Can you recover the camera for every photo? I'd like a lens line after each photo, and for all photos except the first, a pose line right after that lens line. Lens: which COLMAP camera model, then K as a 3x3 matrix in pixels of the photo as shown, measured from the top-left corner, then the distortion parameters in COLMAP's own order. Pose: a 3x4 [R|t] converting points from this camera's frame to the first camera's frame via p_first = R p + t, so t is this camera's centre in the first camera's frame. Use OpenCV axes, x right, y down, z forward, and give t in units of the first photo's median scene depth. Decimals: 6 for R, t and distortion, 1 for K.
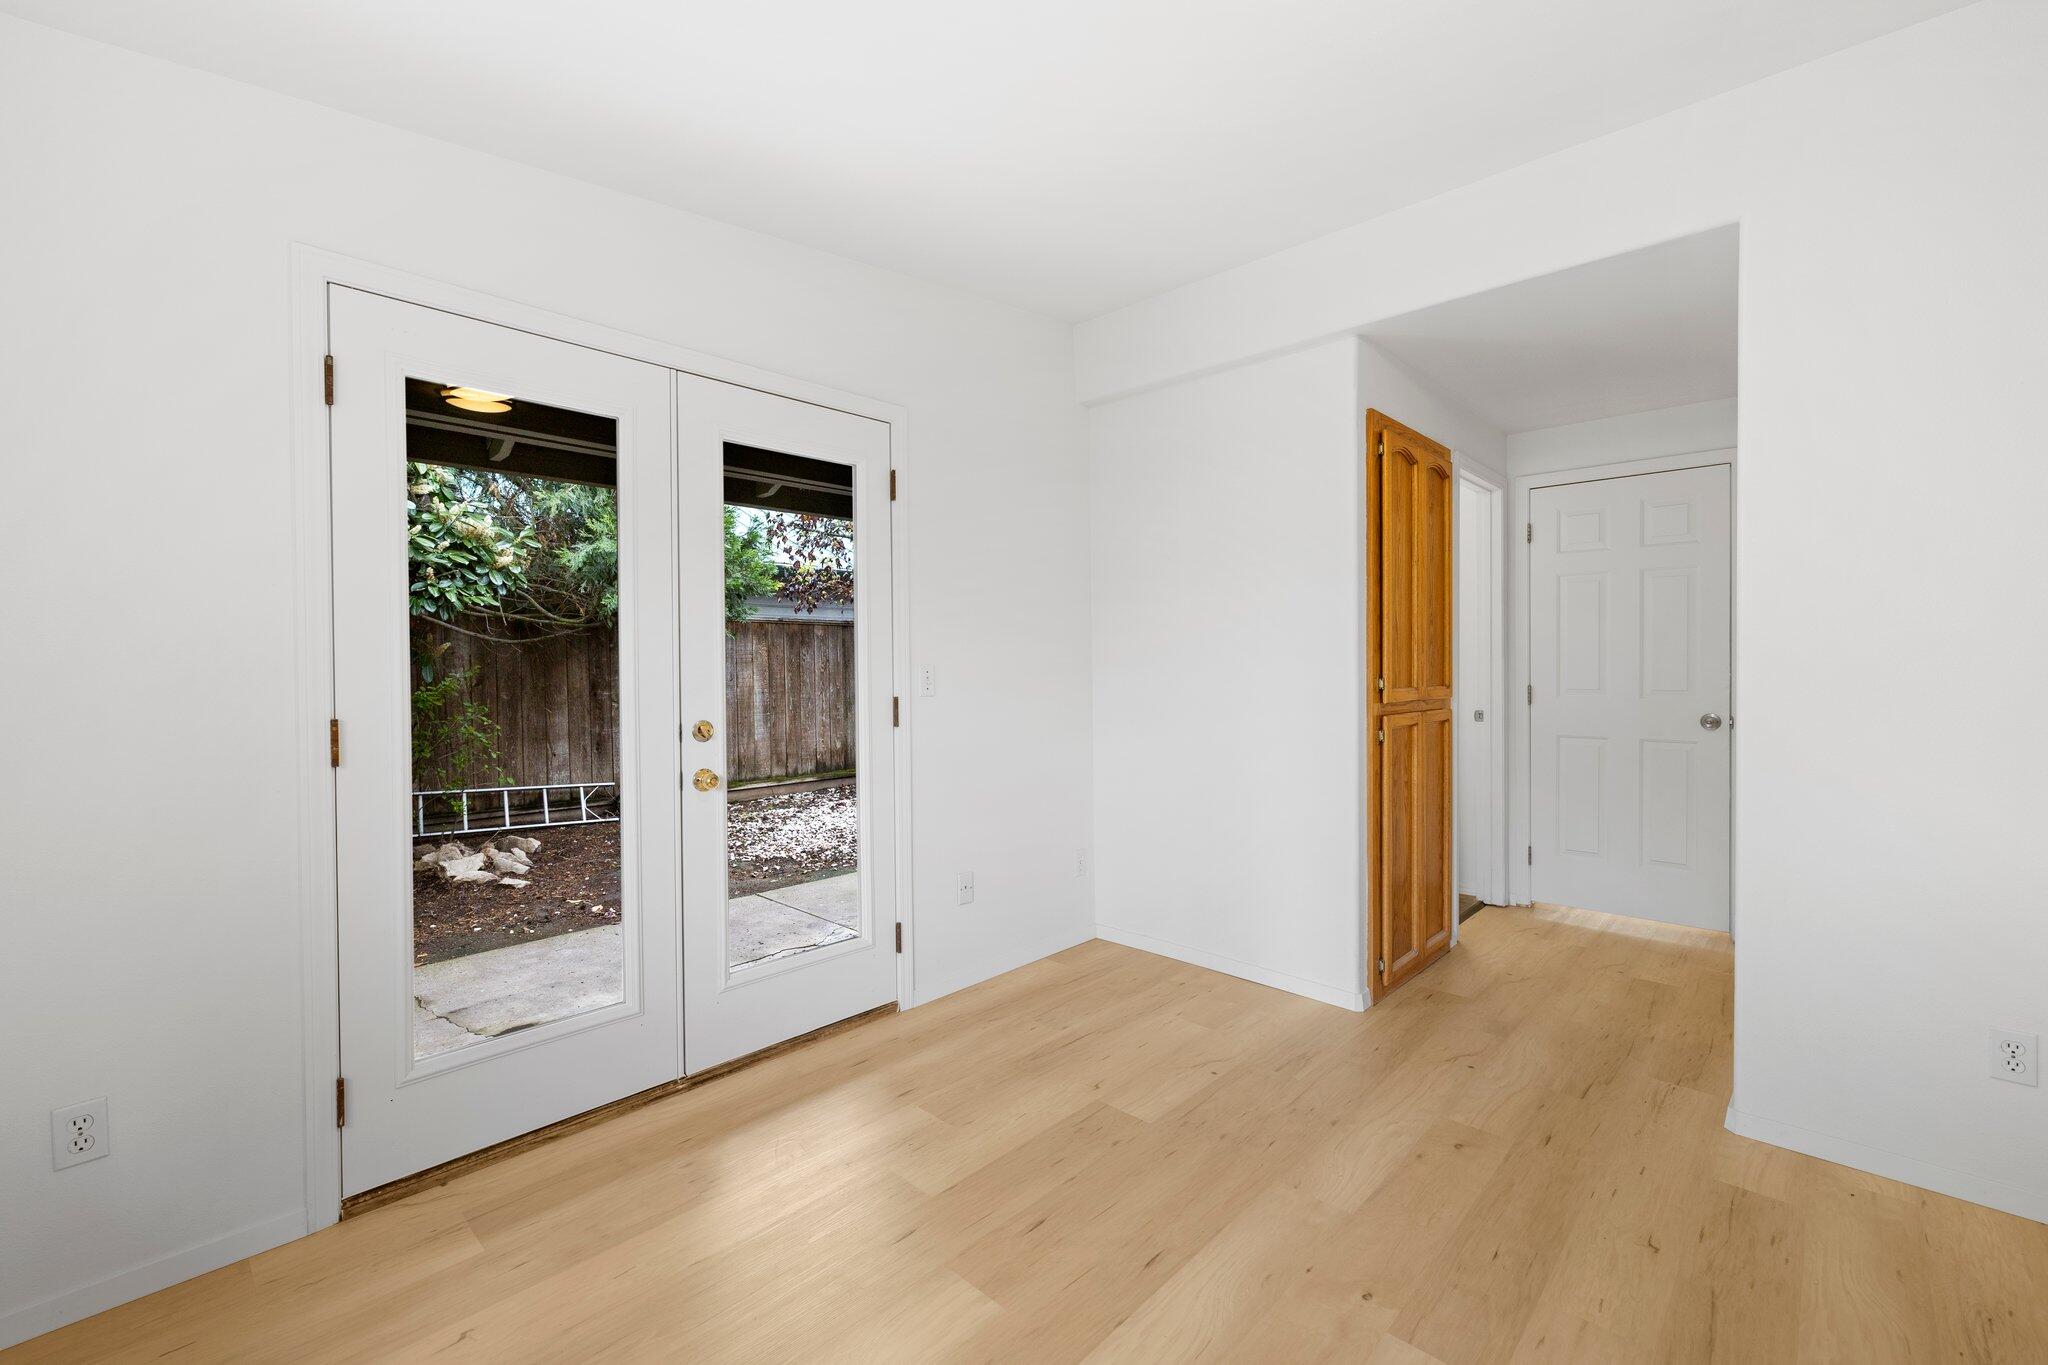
lens RADIAL K [[853.0, 0, 1024.7], [0, 853.0, 675.7], [0, 0, 1]] dist [0.000876, 0.000815]
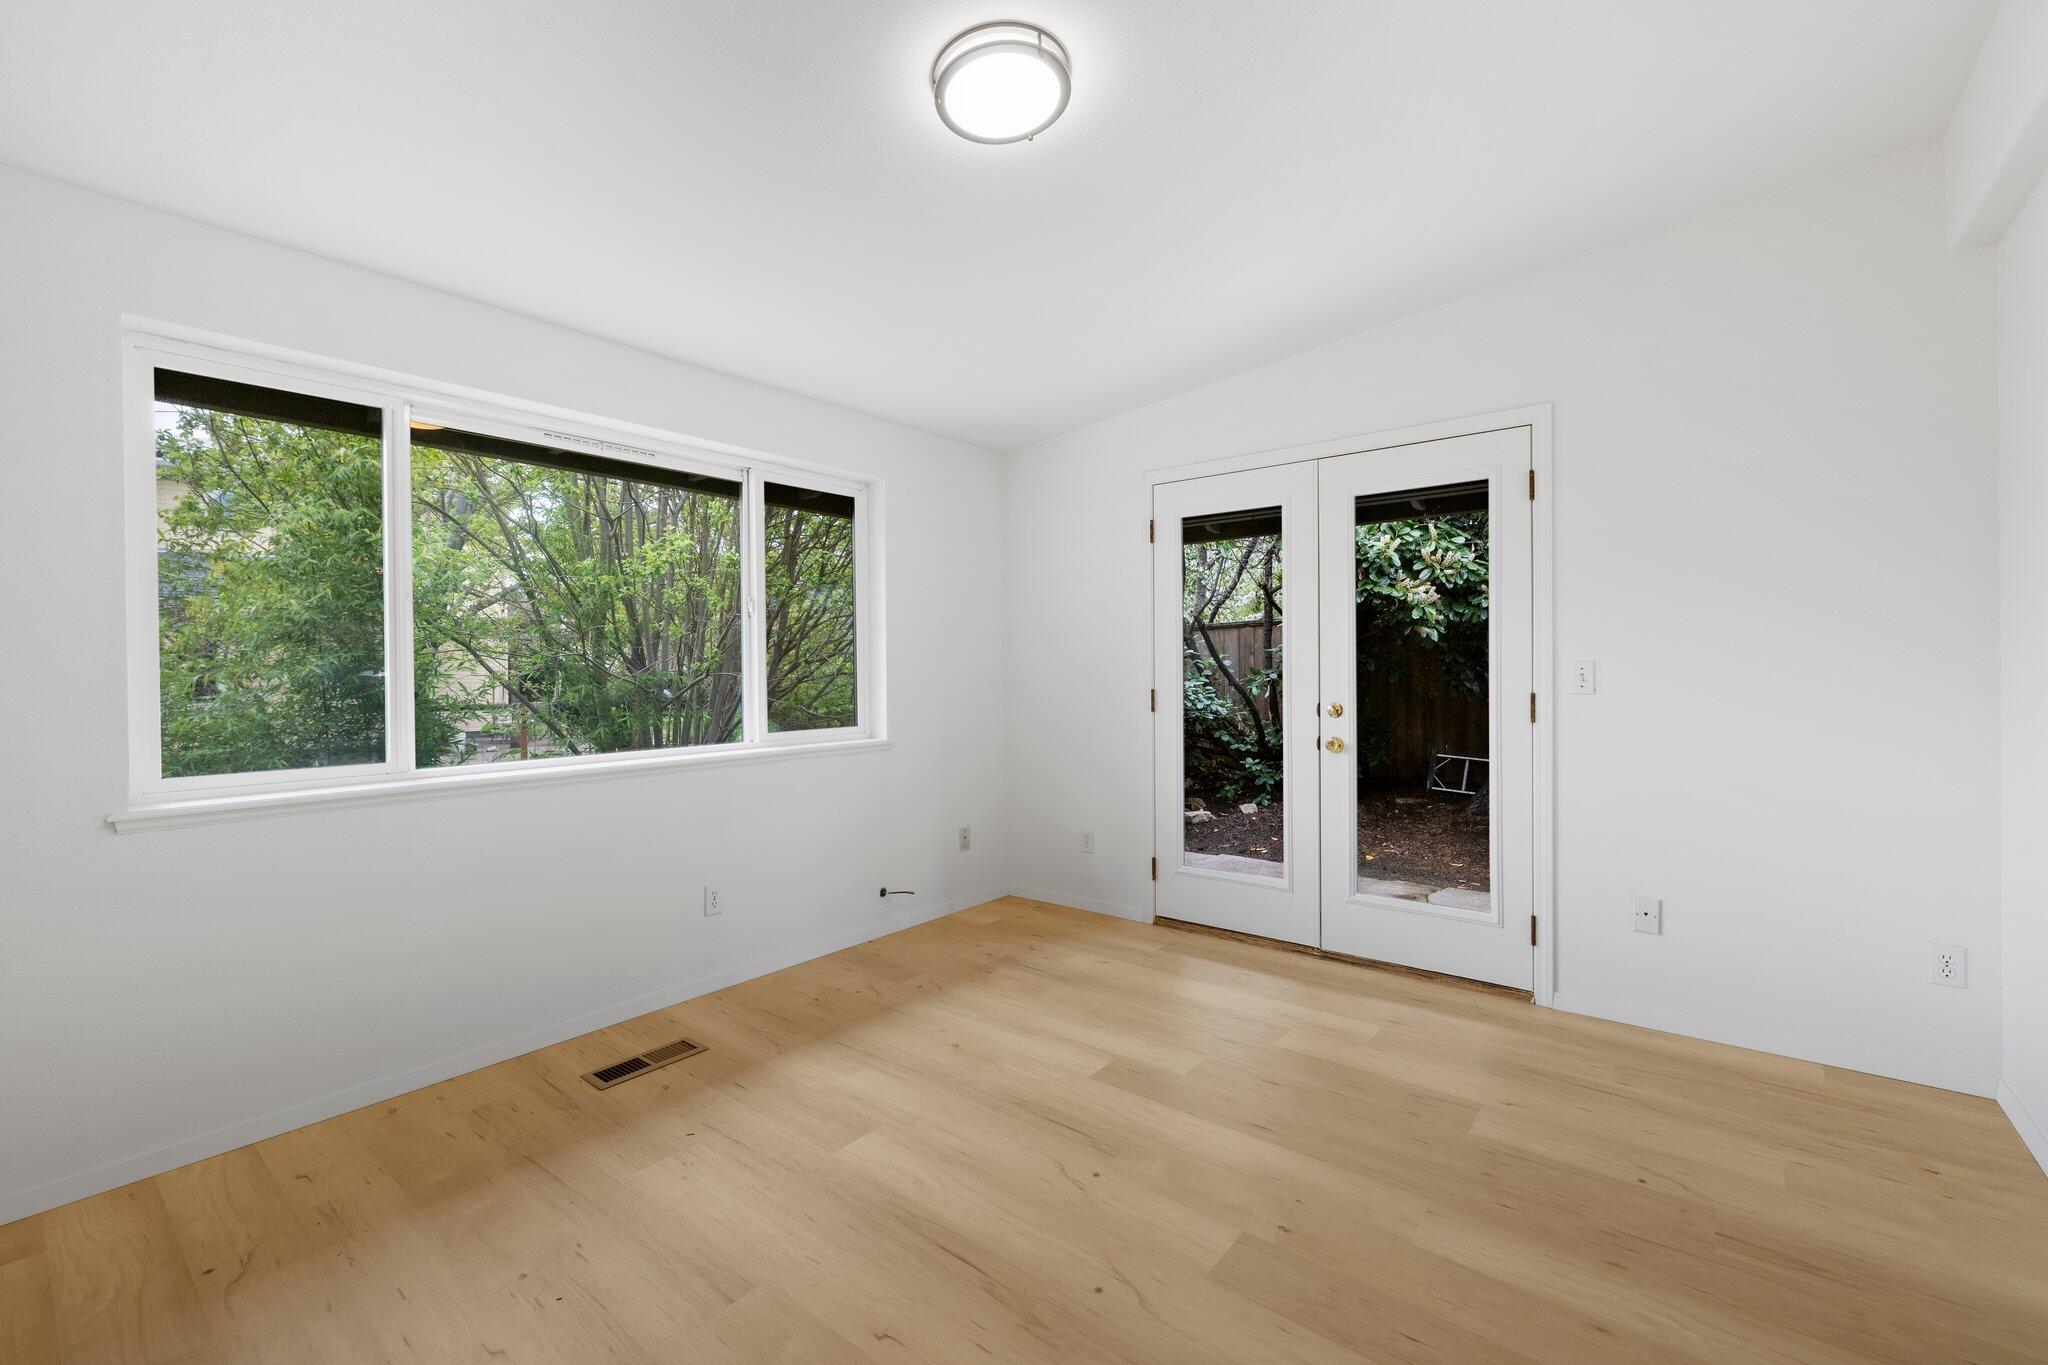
lens RADIAL K [[853.0, 0, 1024.7], [0, 853.0, 675.7], [0, 0, 1]] dist [0.000876, 0.000815]
pose [[0.095195, 0.019981, -0.995258, 0.904289], [-0.003299, 0.999799, 0.019757, -0.016831], [0.995453, 0.001403, 0.095242, 0.336197]]
